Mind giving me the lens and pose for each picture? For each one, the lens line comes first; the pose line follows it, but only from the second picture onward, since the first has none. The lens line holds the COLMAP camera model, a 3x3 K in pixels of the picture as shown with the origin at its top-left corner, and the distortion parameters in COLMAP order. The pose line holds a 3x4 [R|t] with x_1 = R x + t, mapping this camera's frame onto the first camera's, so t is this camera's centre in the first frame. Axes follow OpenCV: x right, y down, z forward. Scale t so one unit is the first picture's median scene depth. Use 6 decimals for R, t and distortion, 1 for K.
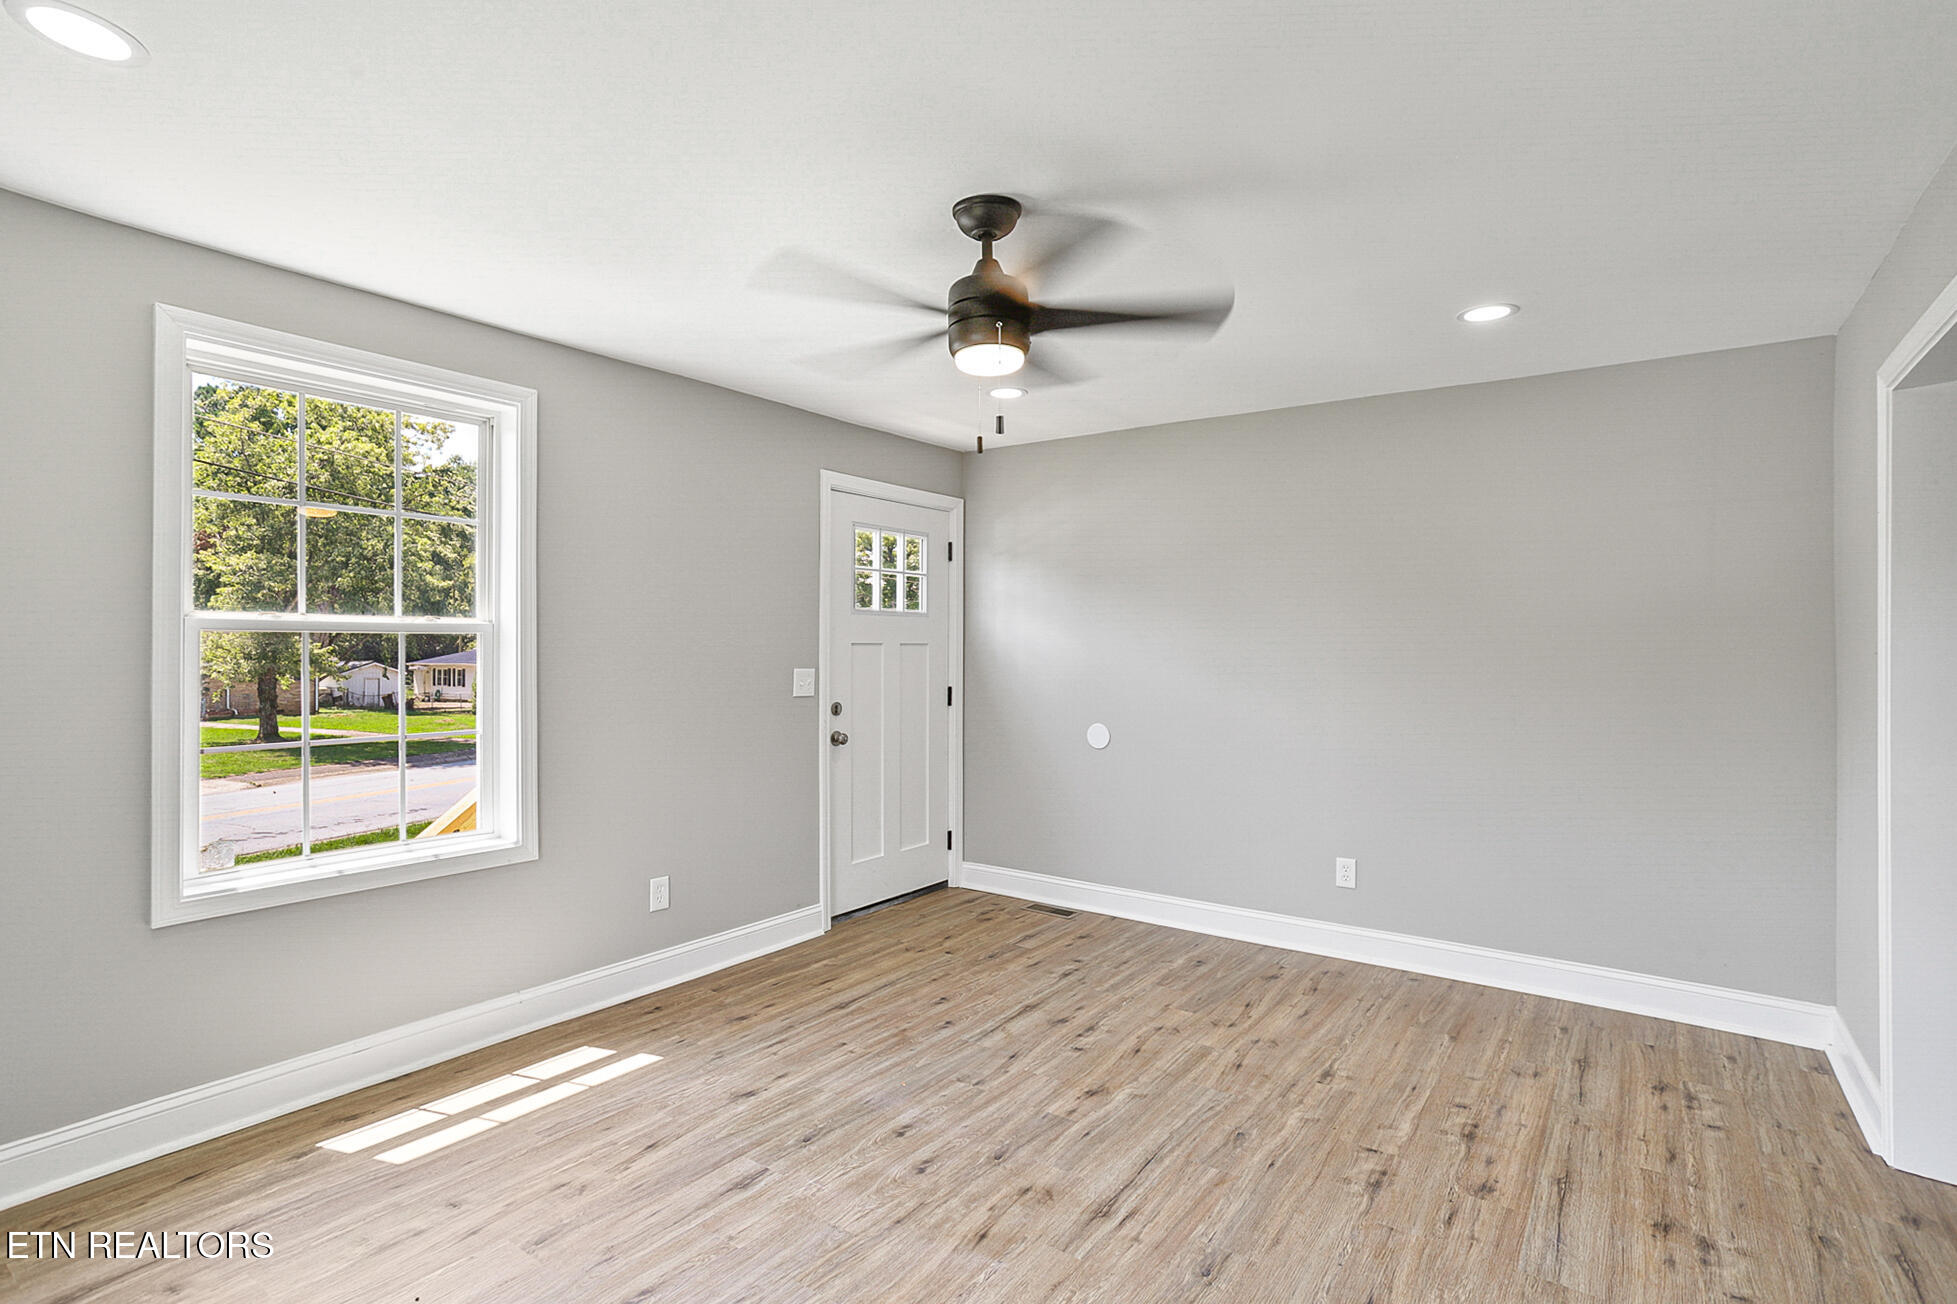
lens RADIAL K [[952.3, 0, 994.3], [0, 952.3, 643.9], [0, 0, 1]] dist [-0.052079, 0.030810]
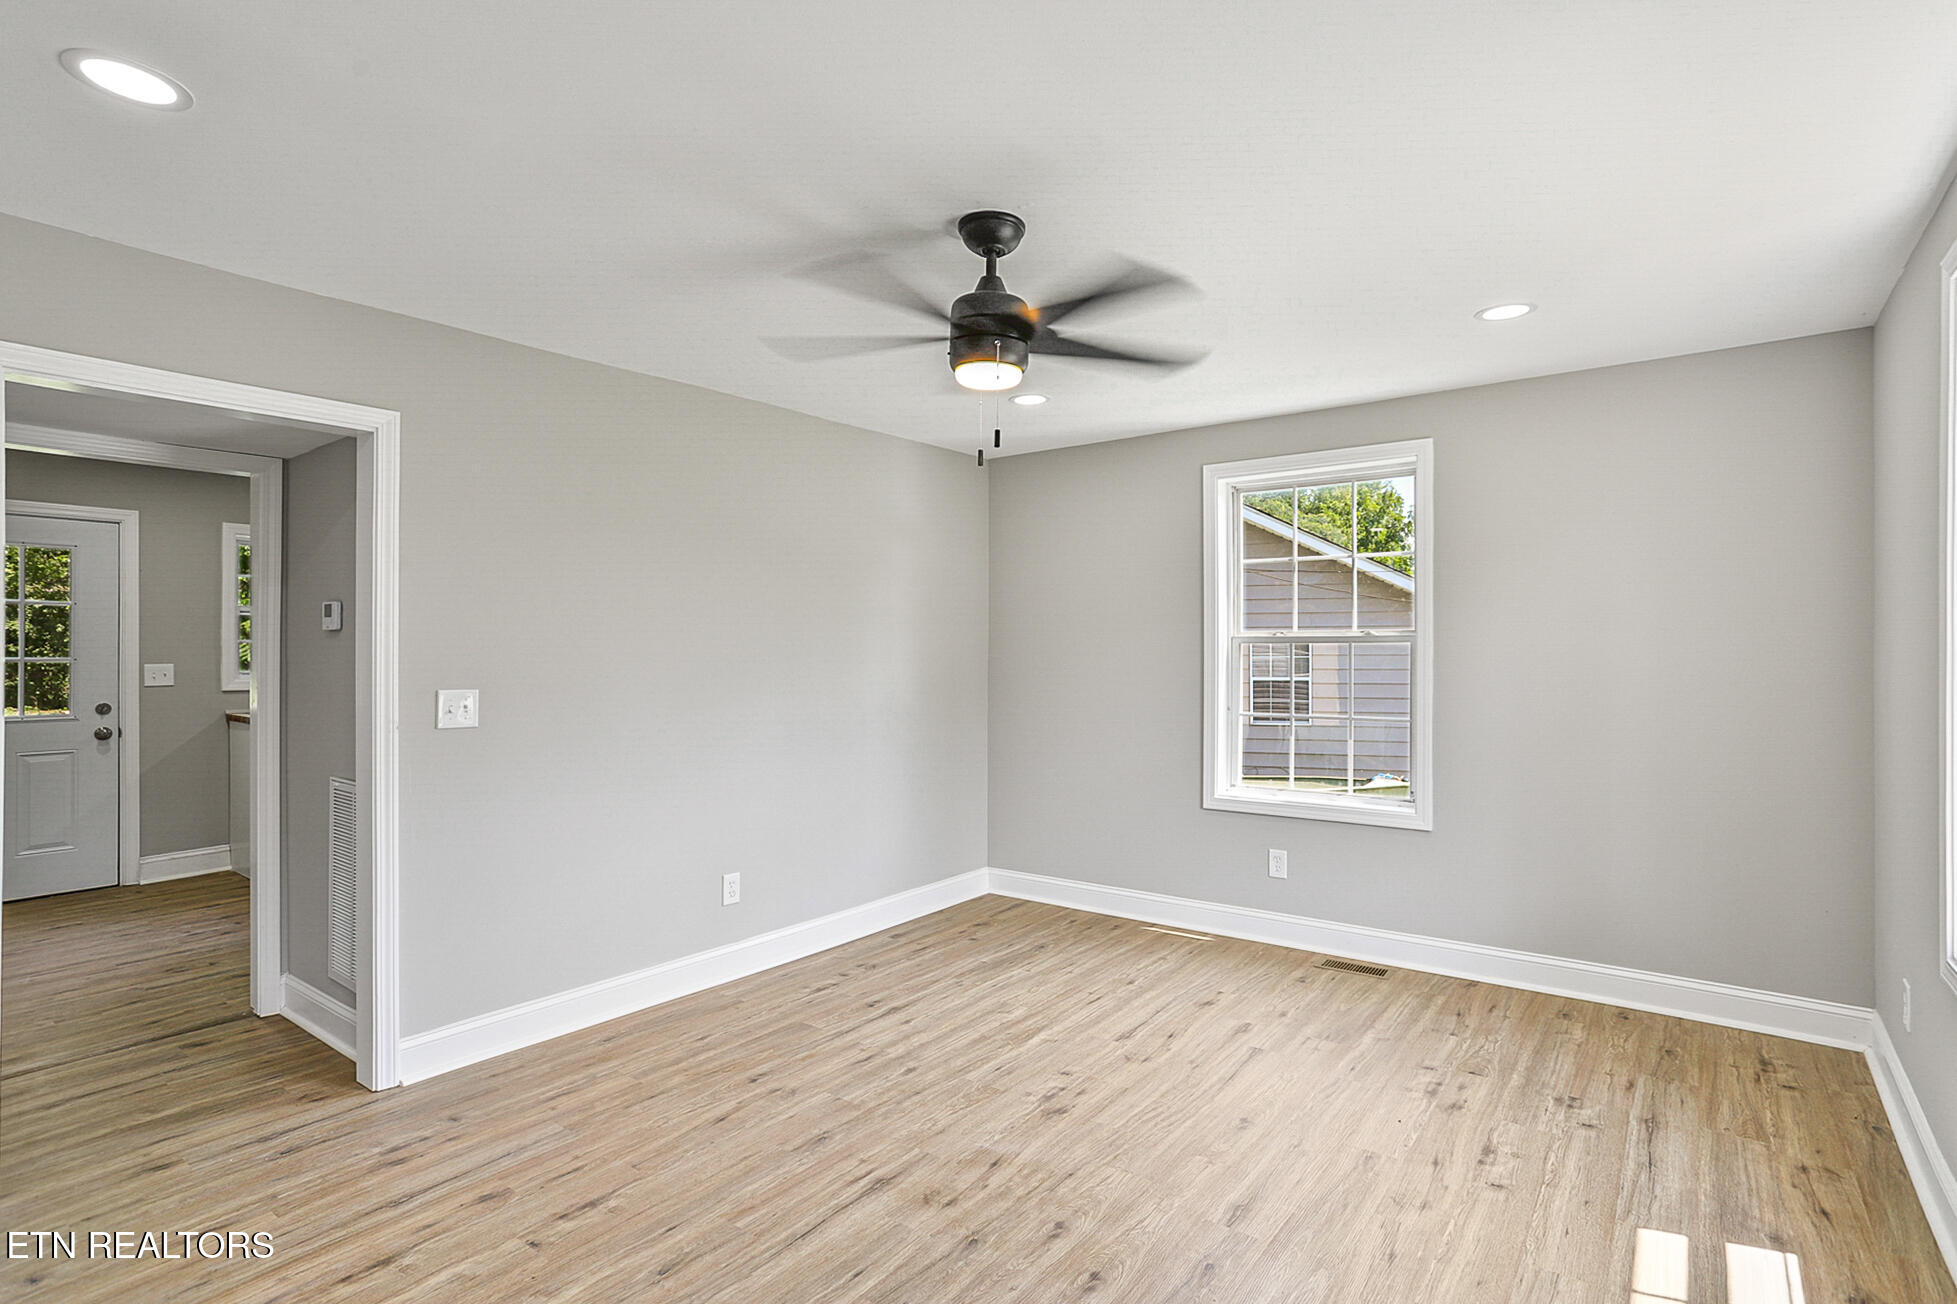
lens RADIAL K [[964.1, 0, 984.5], [0, 964.1, 648.9], [0, 0, 1]] dist [-0.057104, 0.034865]
pose [[-0.999058, -0.001384, 0.043377, -0.038131], [-0.001824, 0.999947, -0.010093, 0.006574], [-0.043361, -0.010163, -0.999008, 1.656092]]
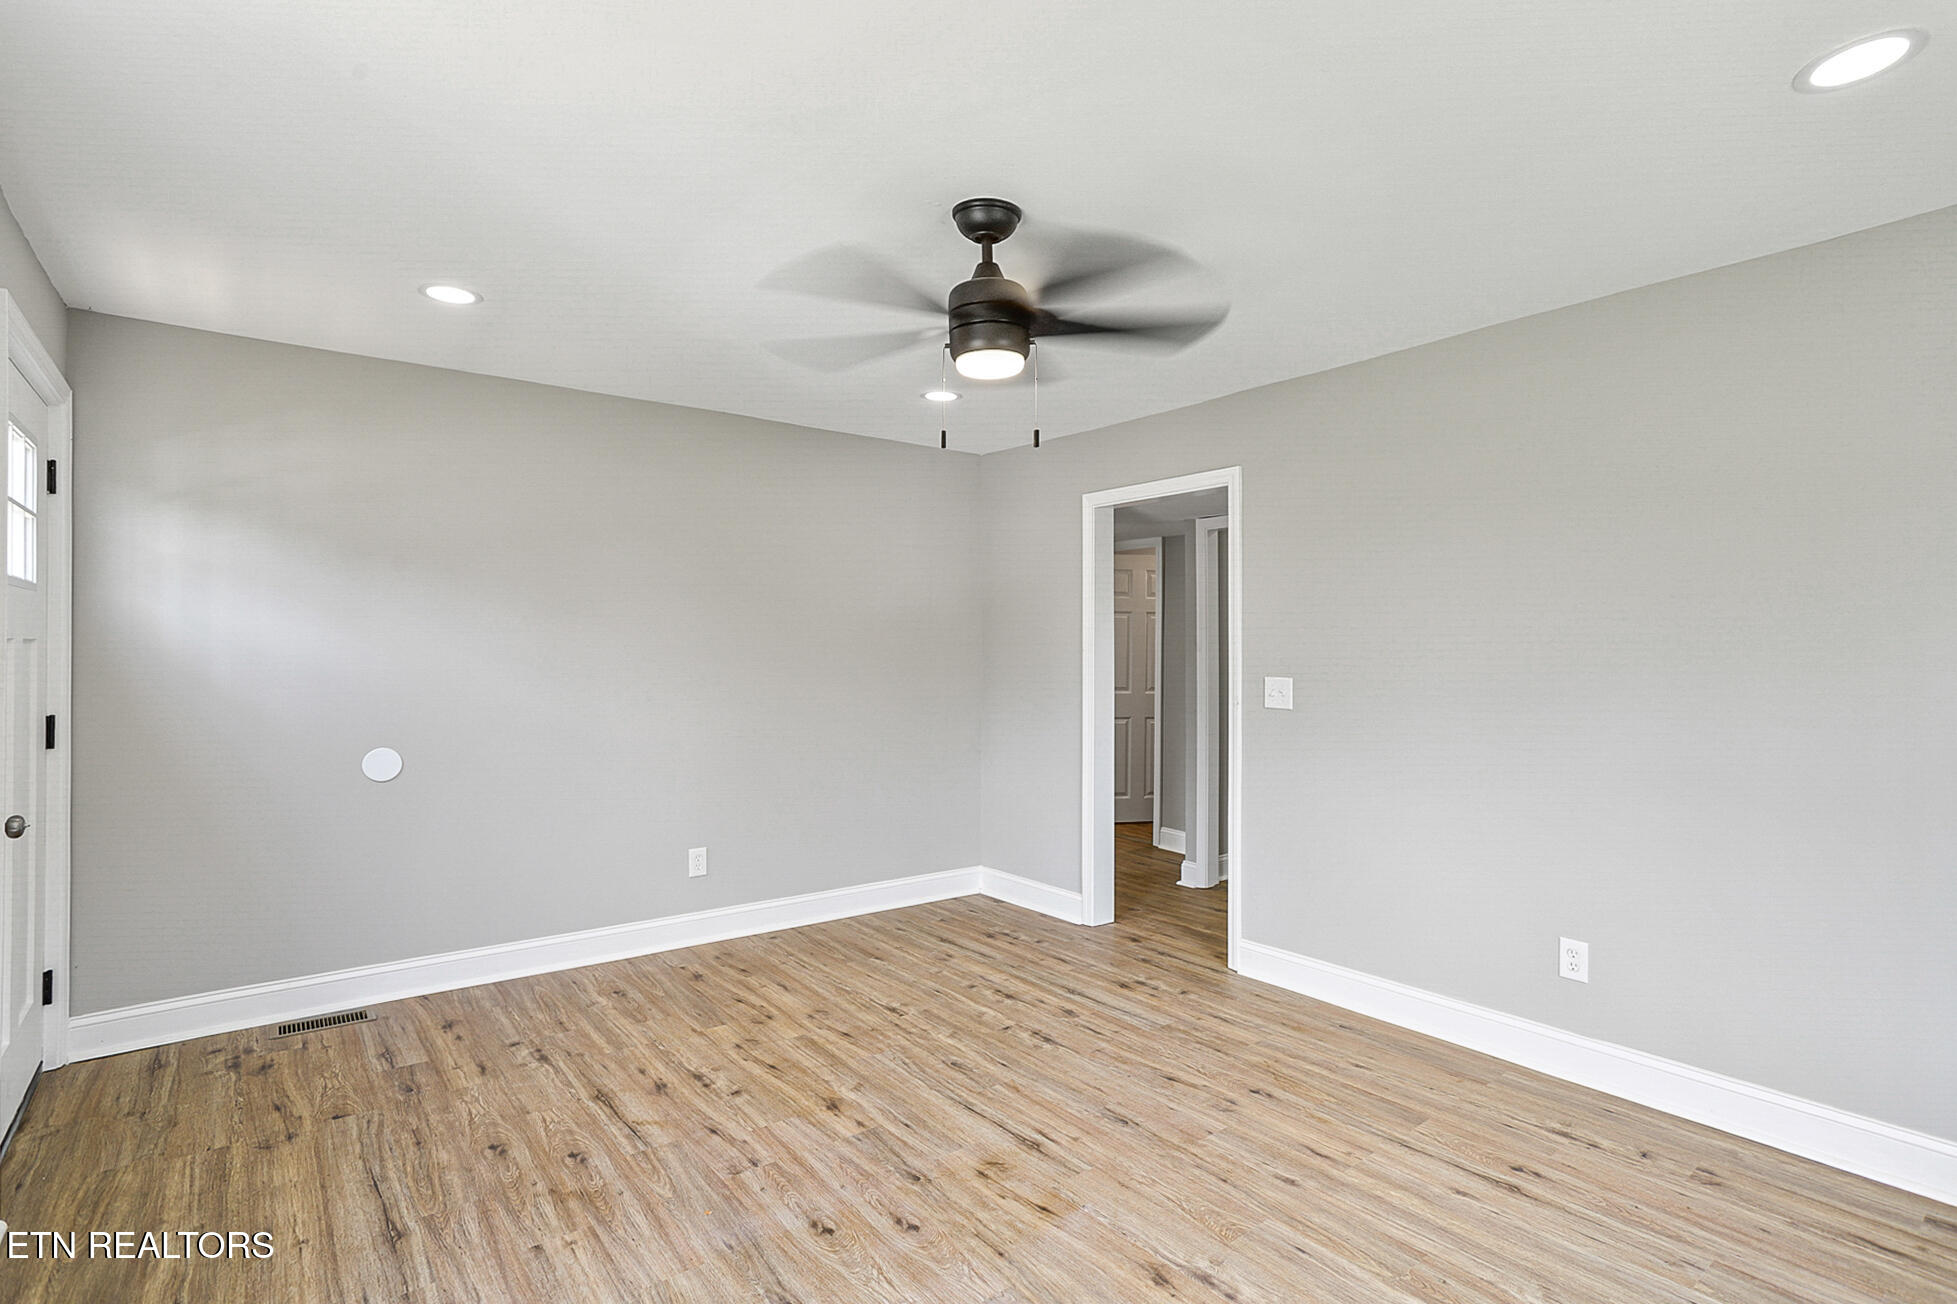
lens RADIAL K [[952.3, 0, 994.3], [0, 952.3, 643.9], [0, 0, 1]] dist [-0.052079, 0.030810]
pose [[0.283424, -0.000794, 0.958994, -0.789857], [-0.005664, 0.999981, 0.002502, -0.003922], [-0.958978, -0.006141, 0.283414, 0.576150]]
